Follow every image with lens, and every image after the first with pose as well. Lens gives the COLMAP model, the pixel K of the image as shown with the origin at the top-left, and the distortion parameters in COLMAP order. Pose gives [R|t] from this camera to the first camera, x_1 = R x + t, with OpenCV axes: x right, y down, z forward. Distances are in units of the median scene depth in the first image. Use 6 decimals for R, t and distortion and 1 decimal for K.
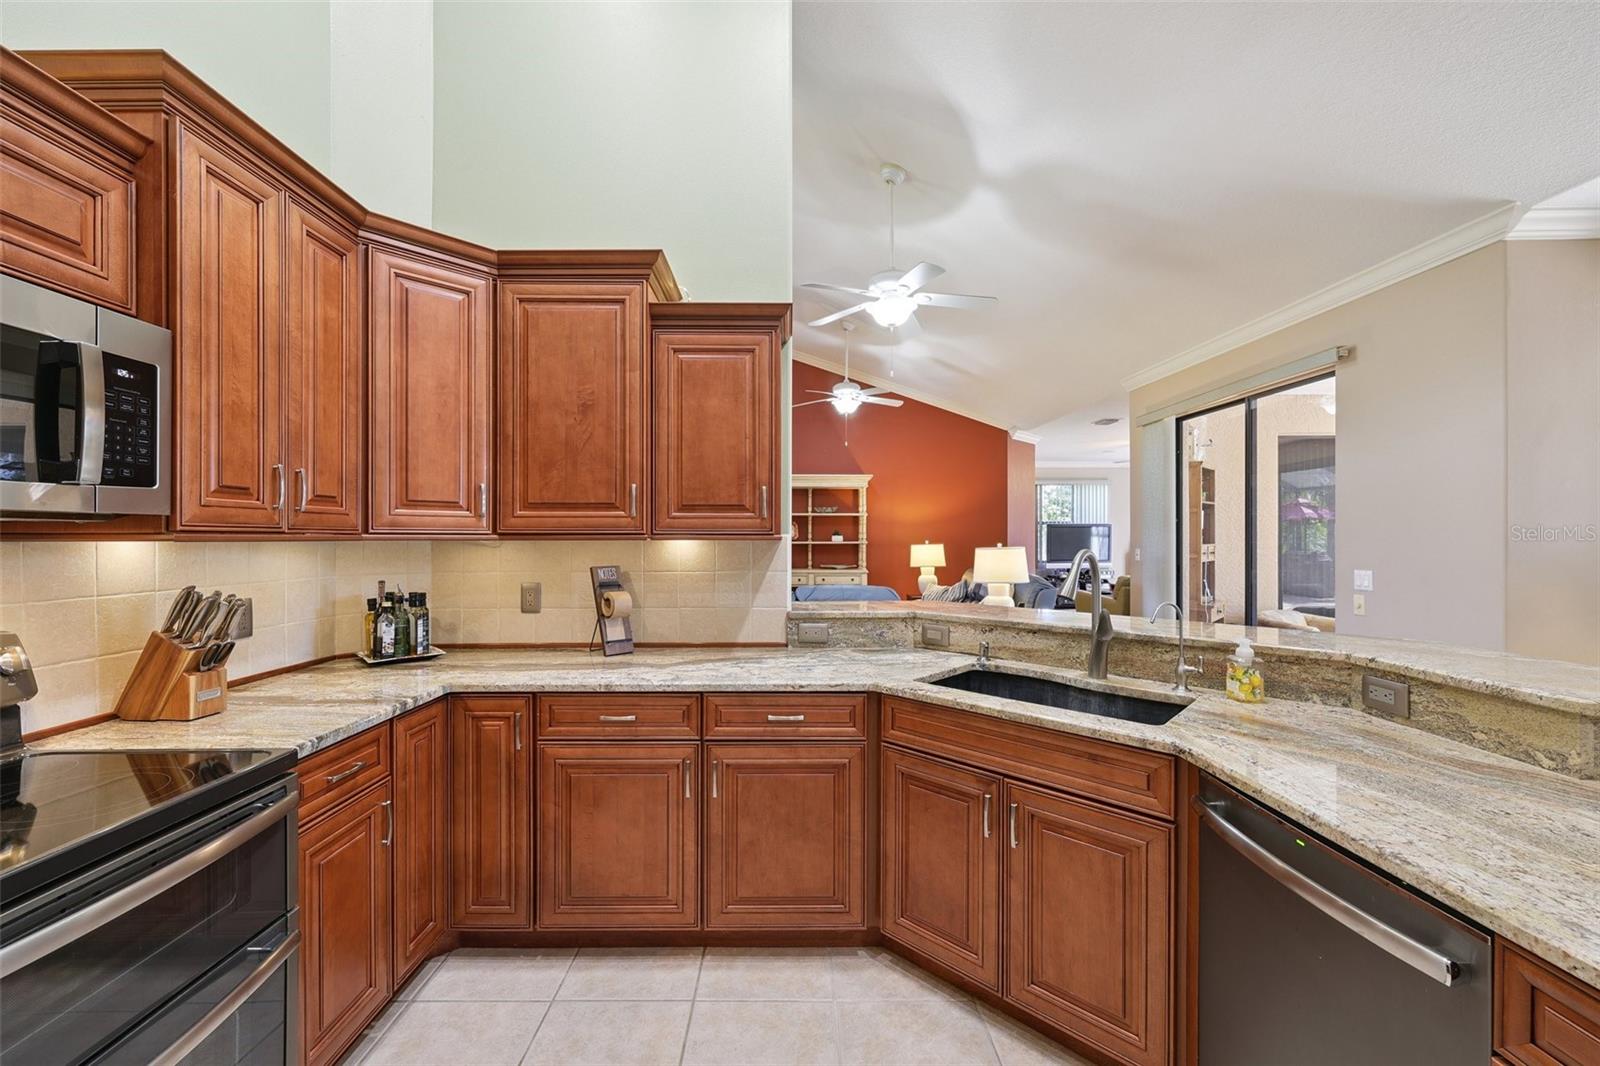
lens RADIAL K [[645.3, 0, 802.5], [0, 645.3, 538.6], [0, 0, 1]] dist [0.002248, -0.000179]
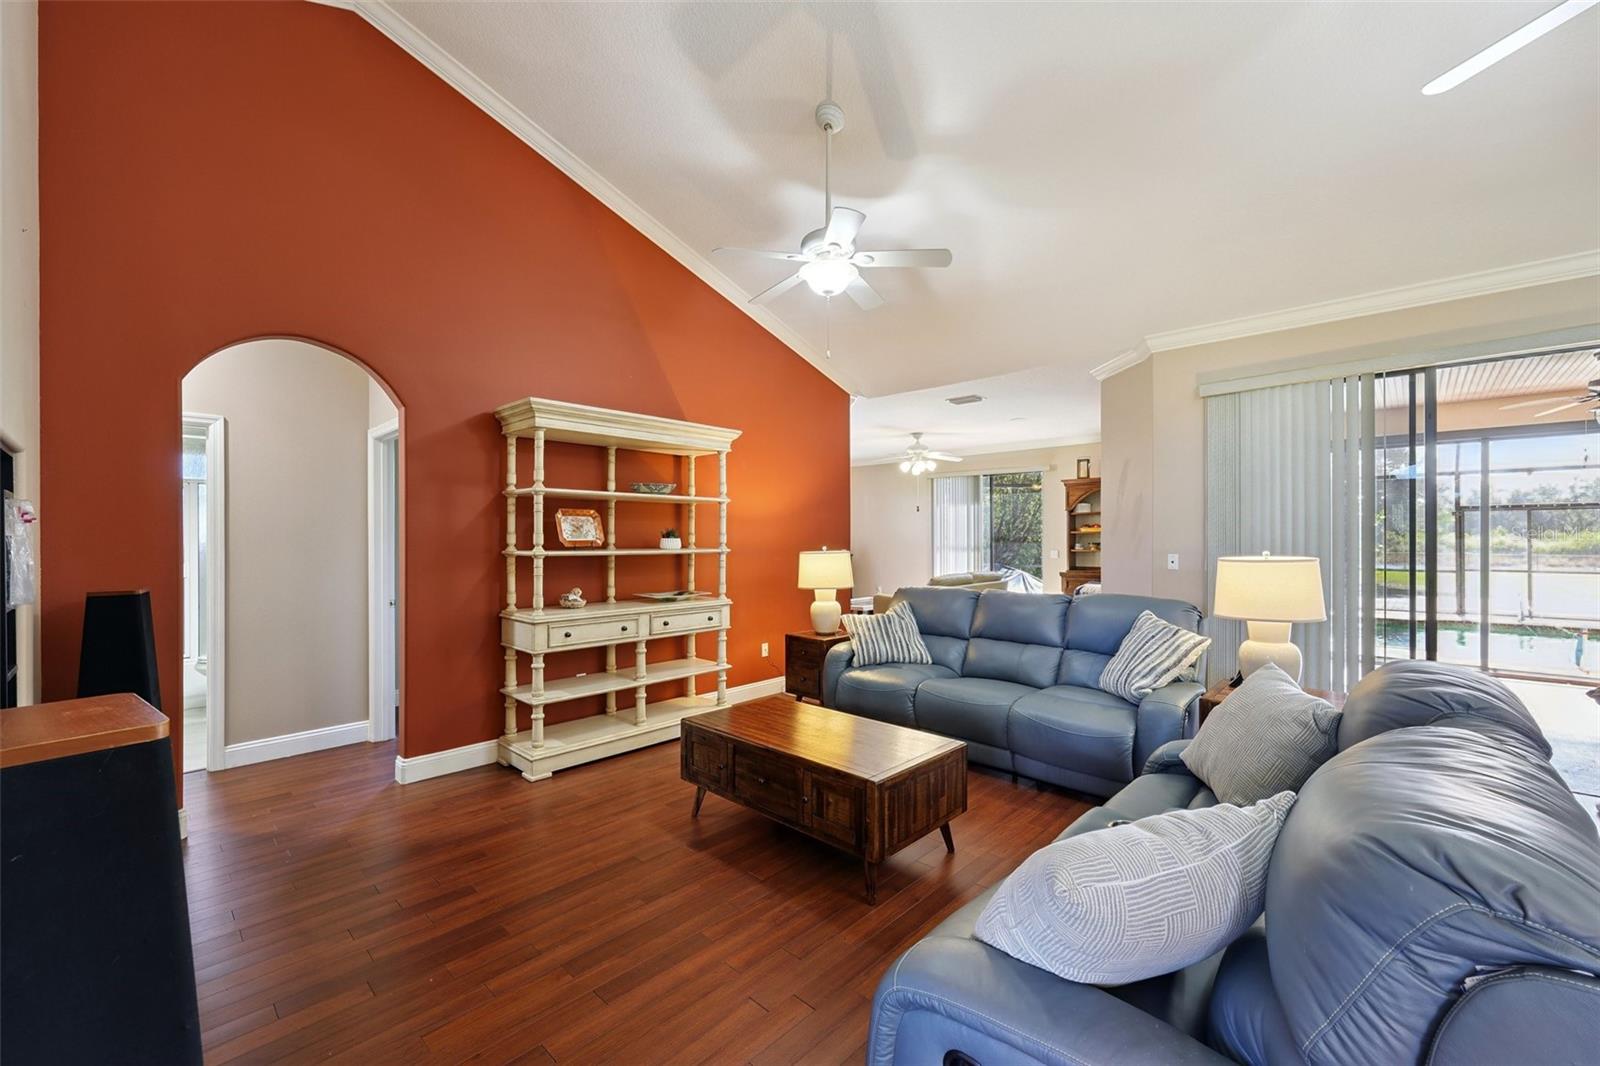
lens RADIAL K [[645.3, 0, 805.9], [0, 645.3, 539.8], [0, 0, 1]] dist [0.002248, -0.000179]
pose [[0.690109, -0.002560, 0.723701, -1.049596], [0.007418, 0.999966, -0.003536, -0.001708], [-0.723667, 0.007809, 0.690105, 2.255904]]
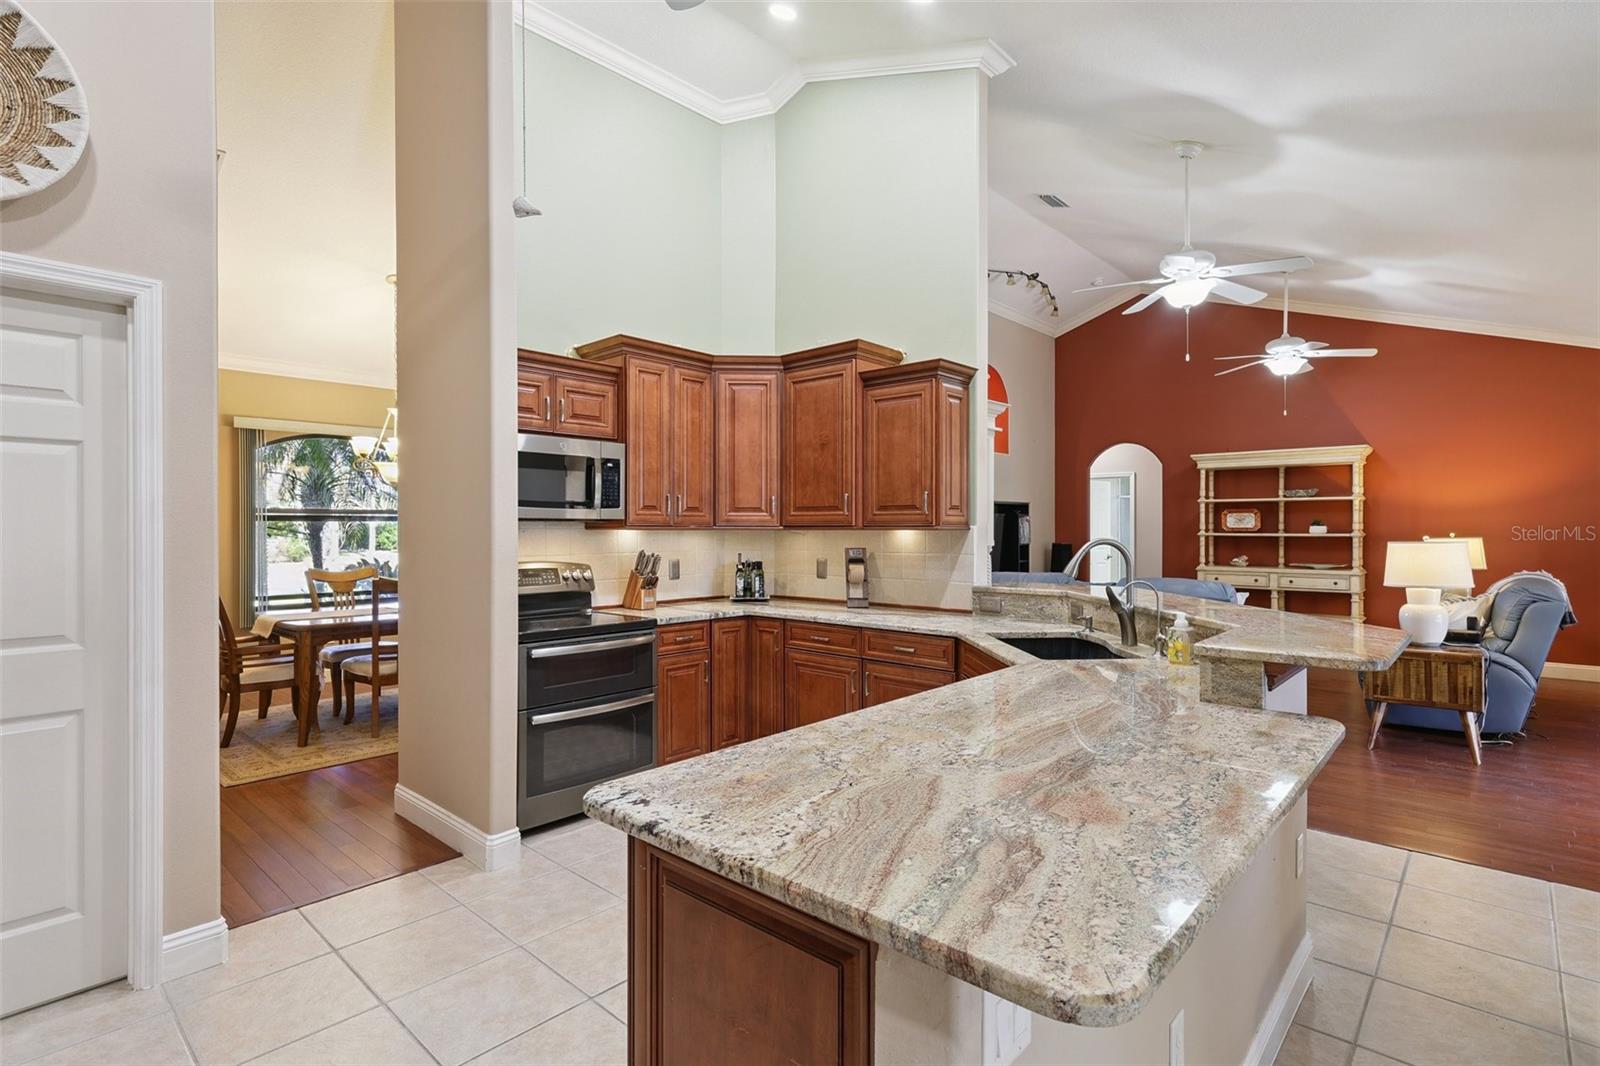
lens RADIAL K [[767.3, 0, 798.3], [0, 767.3, 532.1], [0, 0, 1]] dist [-0.000843, -0.000055]
pose [[0.737832, 0.002844, -0.674978, 0.880602], [-0.000957, 0.999995, 0.003167, 0.001798], [0.674984, -0.001690, 0.737831, -0.420636]]
